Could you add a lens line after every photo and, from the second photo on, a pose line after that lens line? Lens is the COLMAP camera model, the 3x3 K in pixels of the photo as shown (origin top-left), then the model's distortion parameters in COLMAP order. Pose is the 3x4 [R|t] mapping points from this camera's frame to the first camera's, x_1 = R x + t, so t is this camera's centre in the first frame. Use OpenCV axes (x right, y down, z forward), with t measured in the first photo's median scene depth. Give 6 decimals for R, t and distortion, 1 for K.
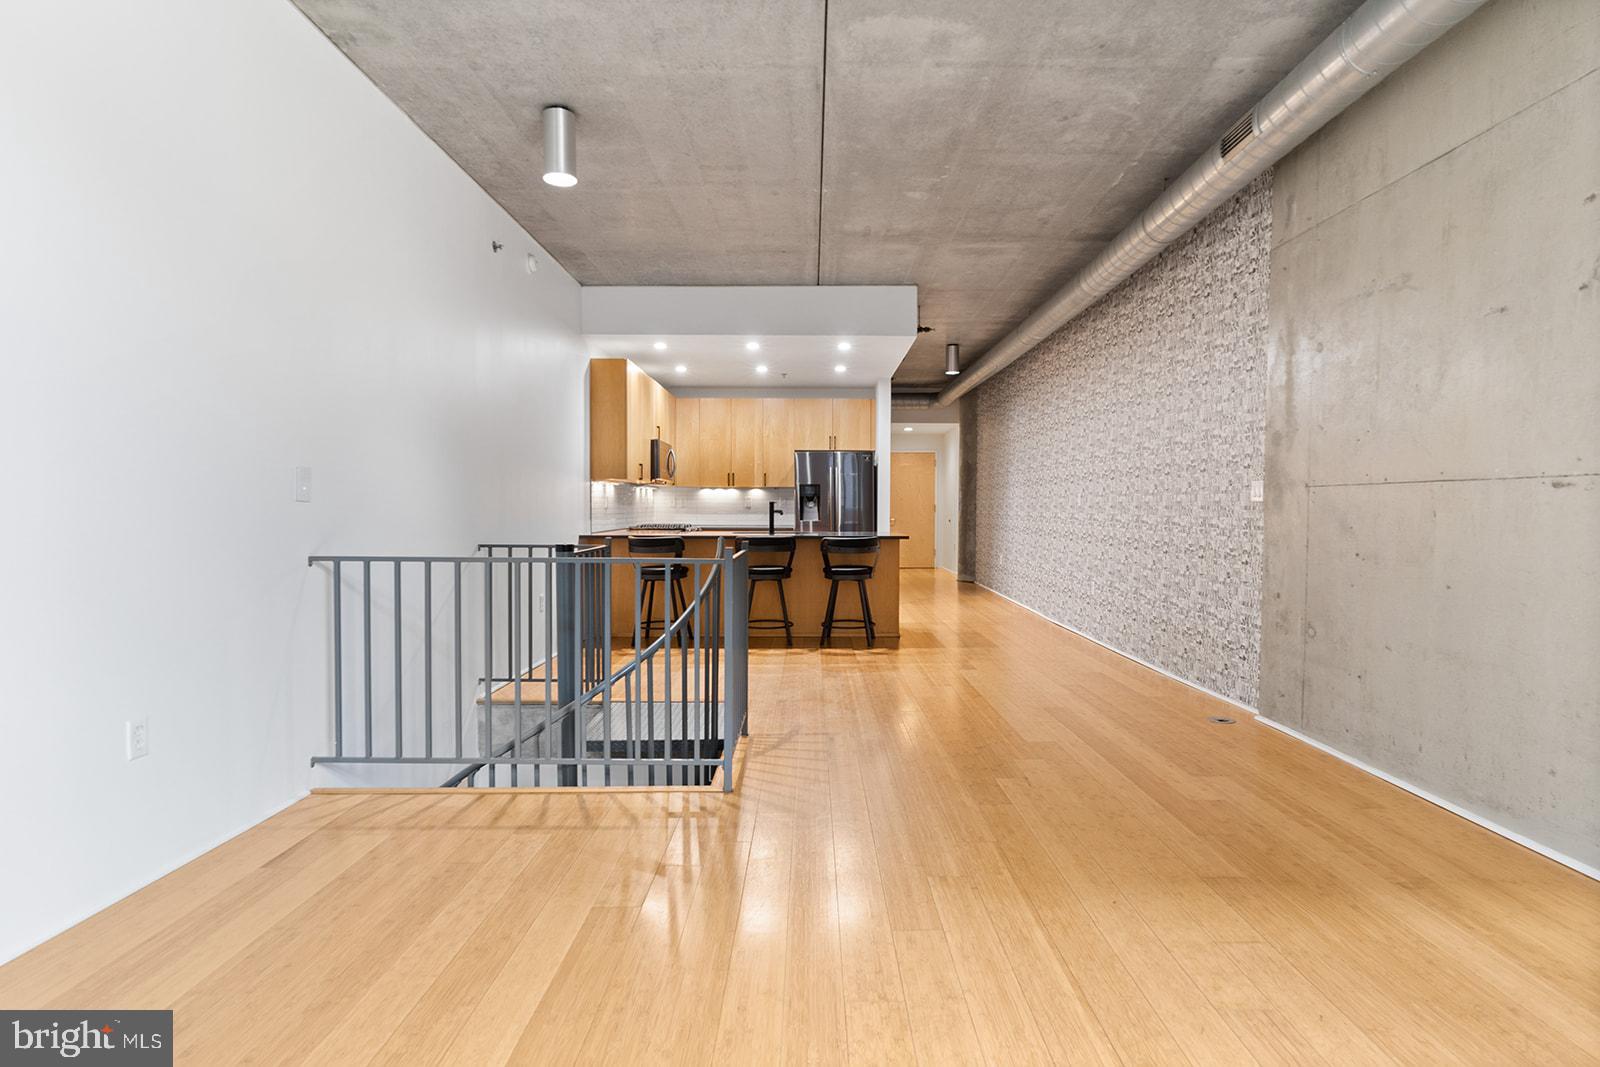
lens RADIAL K [[829.1, 0, 819.1], [0, 829.1, 542.8], [0, 0, 1]] dist [-0.008725, 0.005916]
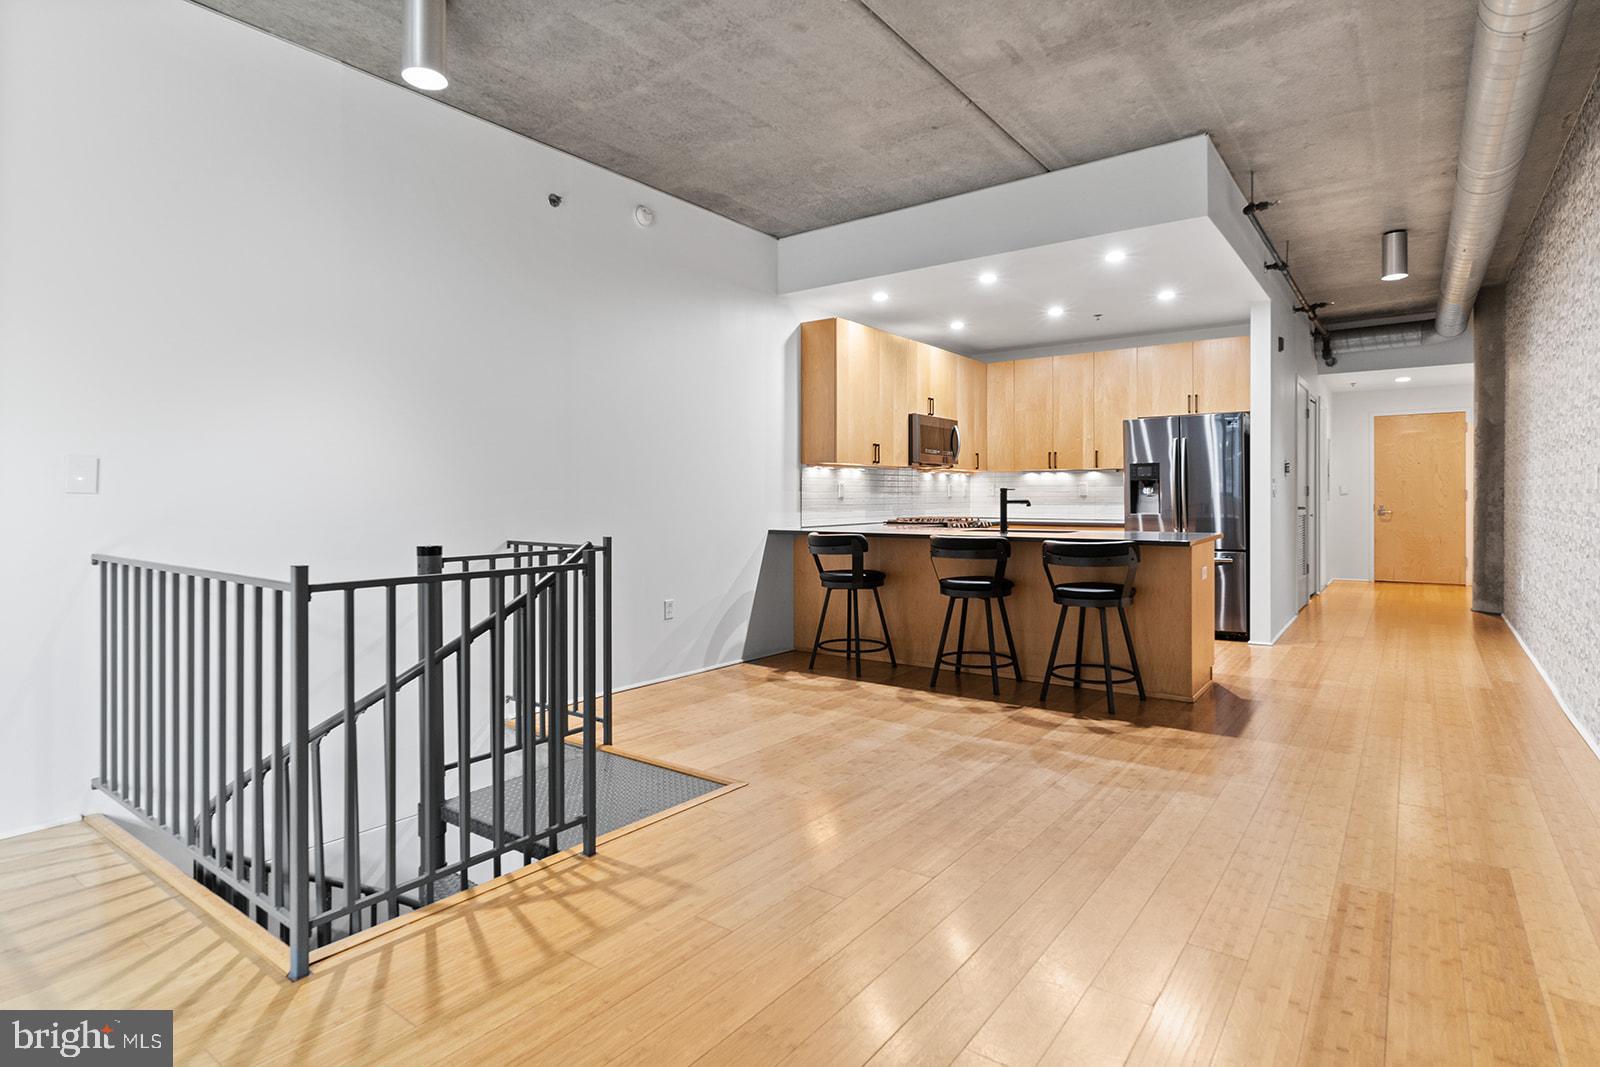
lens RADIAL K [[829.1, 0, 801.6], [0, 829.1, 503.7], [0, 0, 1]] dist [-0.008725, 0.005916]
pose [[0.798444, -0.001365, -0.602068, 0.239721], [-0.019687, 0.999403, -0.028374, -0.012381], [0.601747, 0.034508, 0.797941, 0.328863]]
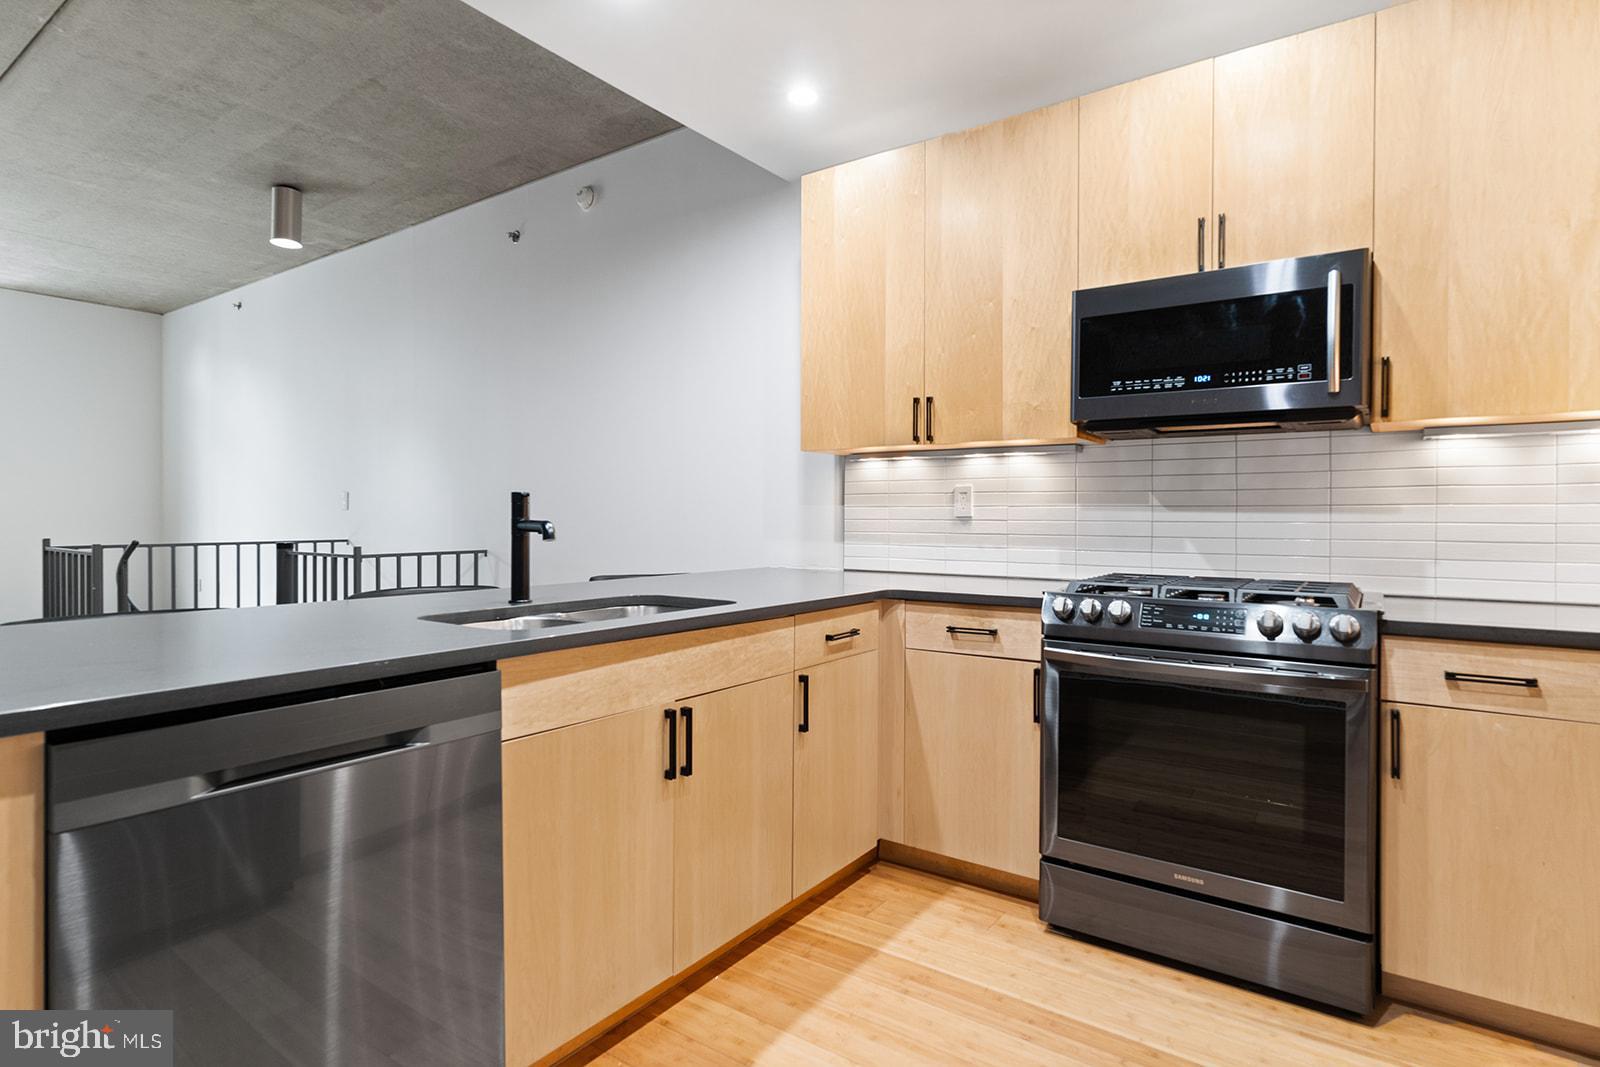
lens RADIAL K [[829.1, 0, 793.3], [0, 829.1, 520.0], [0, 0, 1]] dist [-0.008725, 0.005916]
pose [[-0.591553, -0.003839, -0.806257, 0.123573], [-0.042432, 0.998751, 0.026377, -0.052672], [0.805149, 0.049814, -0.590977, 1.277073]]
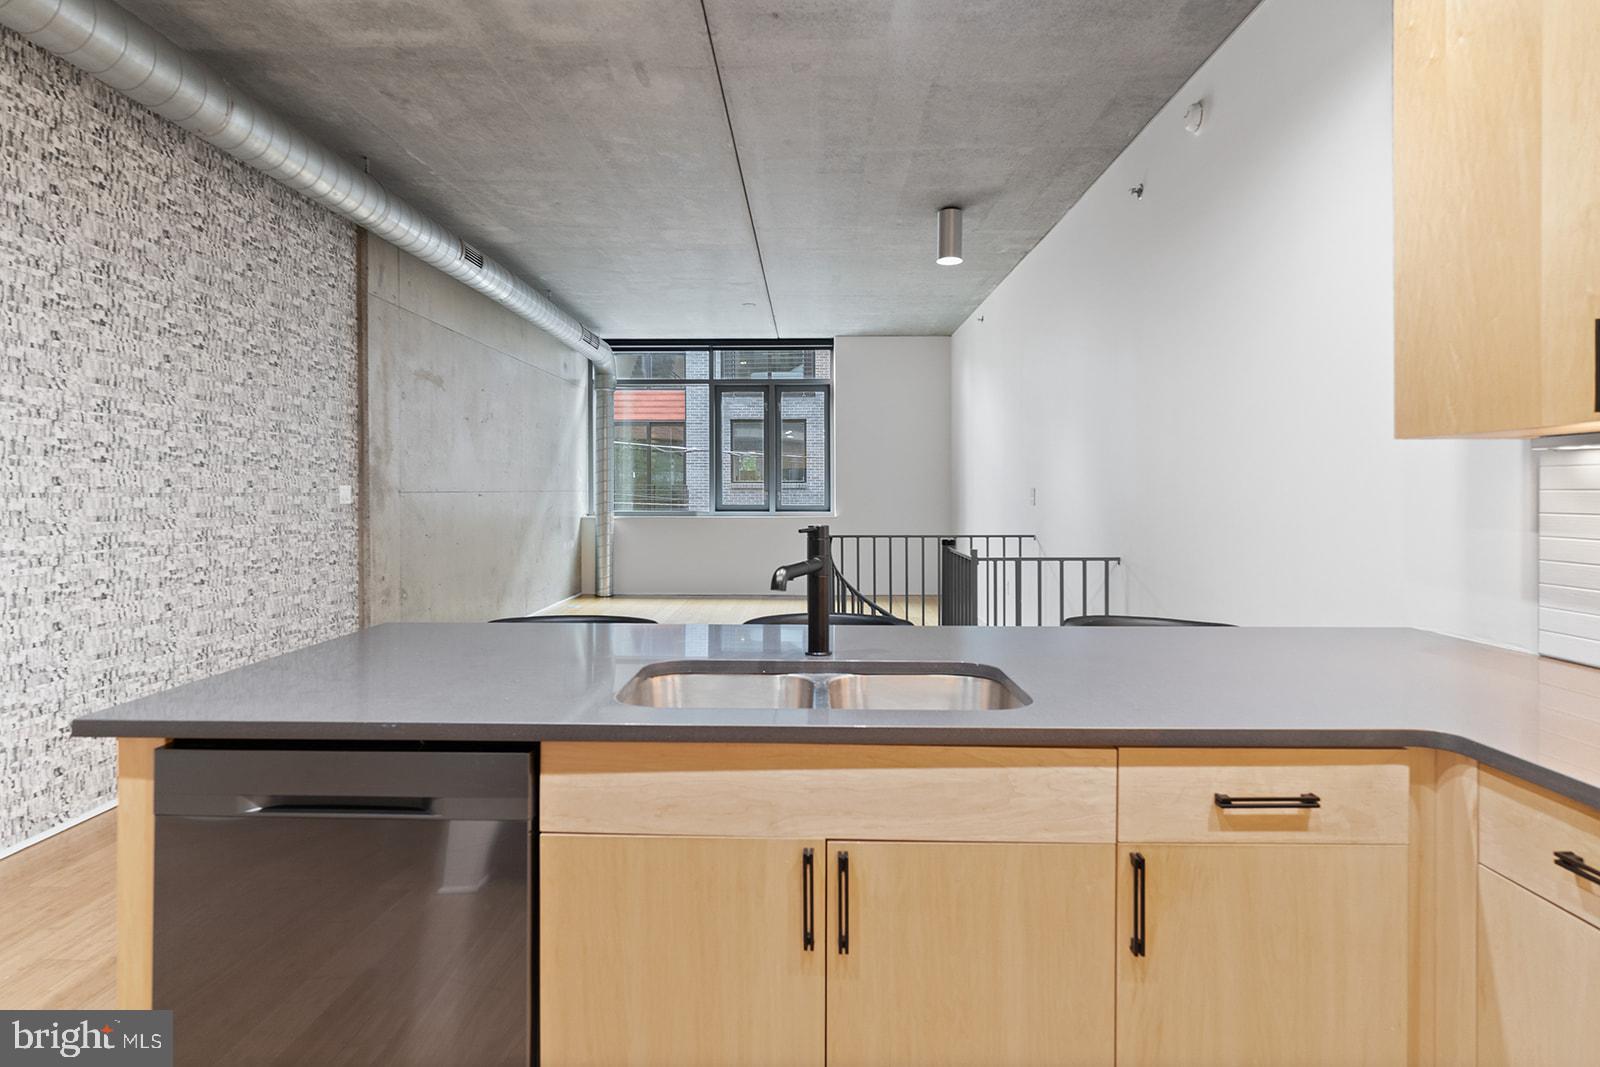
lens RADIAL K [[829.1, 0, 804.6], [0, 829.1, 497.6], [0, 0, 1]] dist [-0.008725, 0.005916]
pose [[-0.999580, -0.005409, 0.028459, -0.065089], [-0.003869, 0.998540, 0.053874, -0.073444], [-0.028709, 0.053741, -0.998142, 1.275220]]
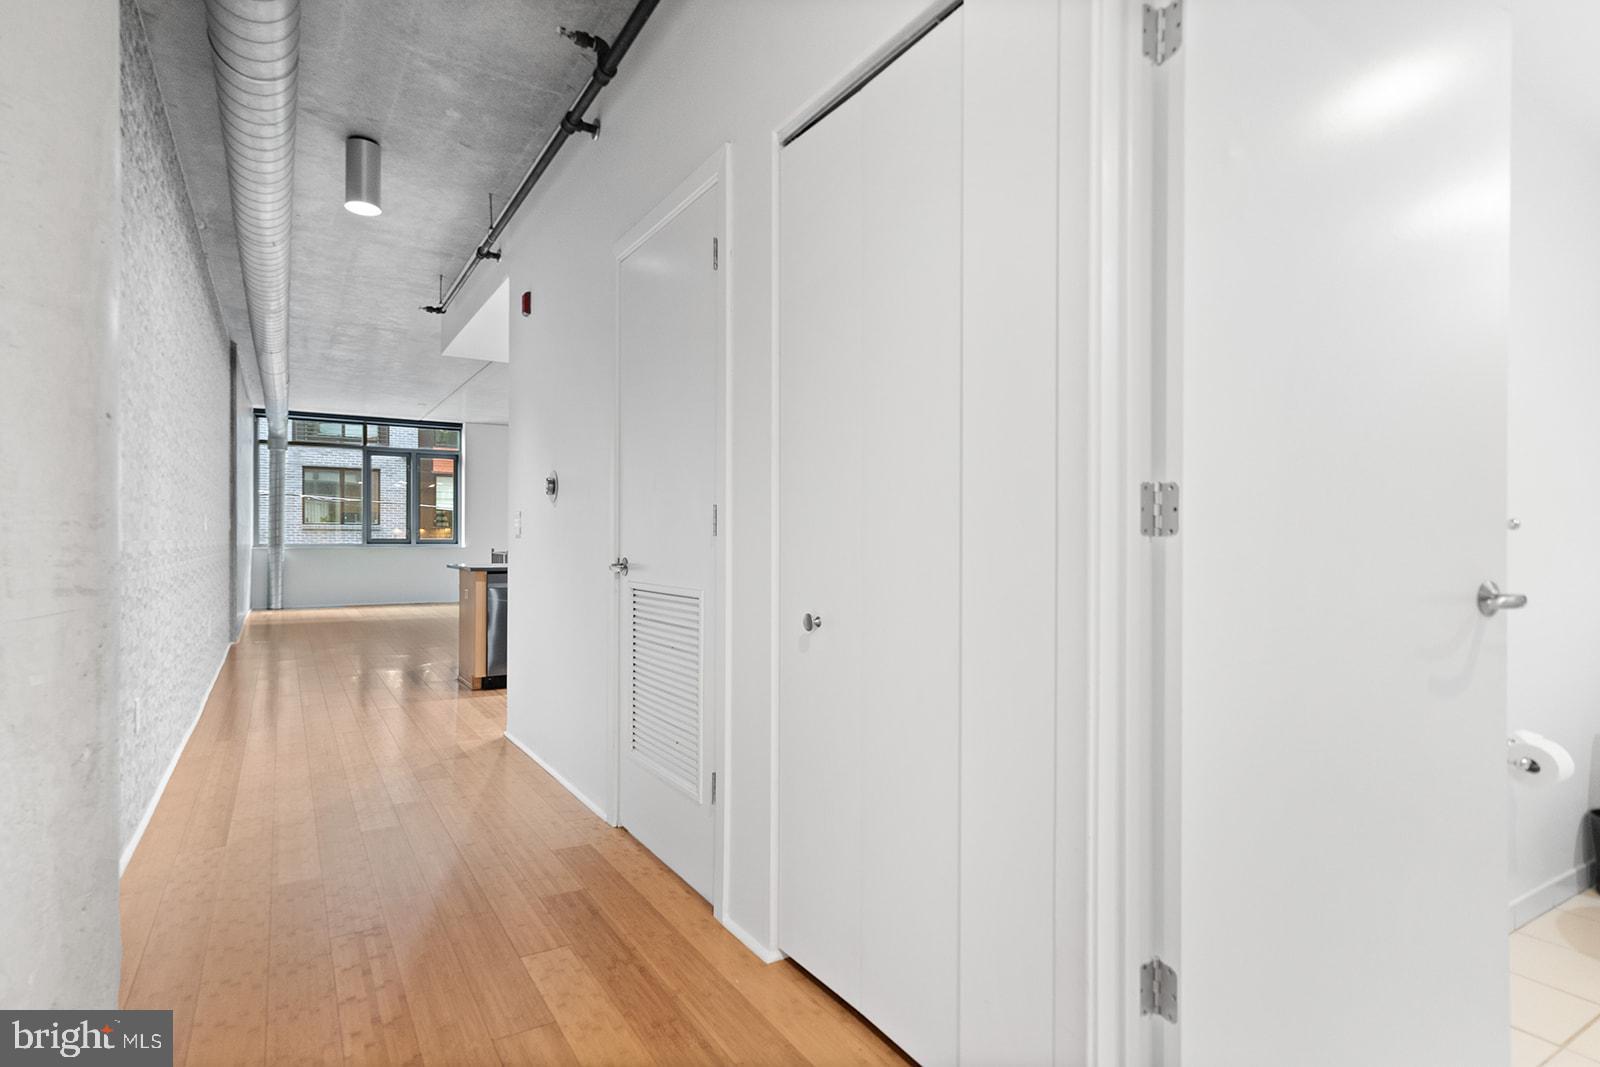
lens RADIAL K [[829.1, 0, 816.6], [0, 829.1, 538.2], [0, 0, 1]] dist [-0.008725, 0.005916]
pose [[-0.843779, -0.008155, -0.536628, 0.255019], [-0.031130, 0.998945, 0.033766, -0.082130], [0.535787, 0.045196, -0.843143, 1.983586]]
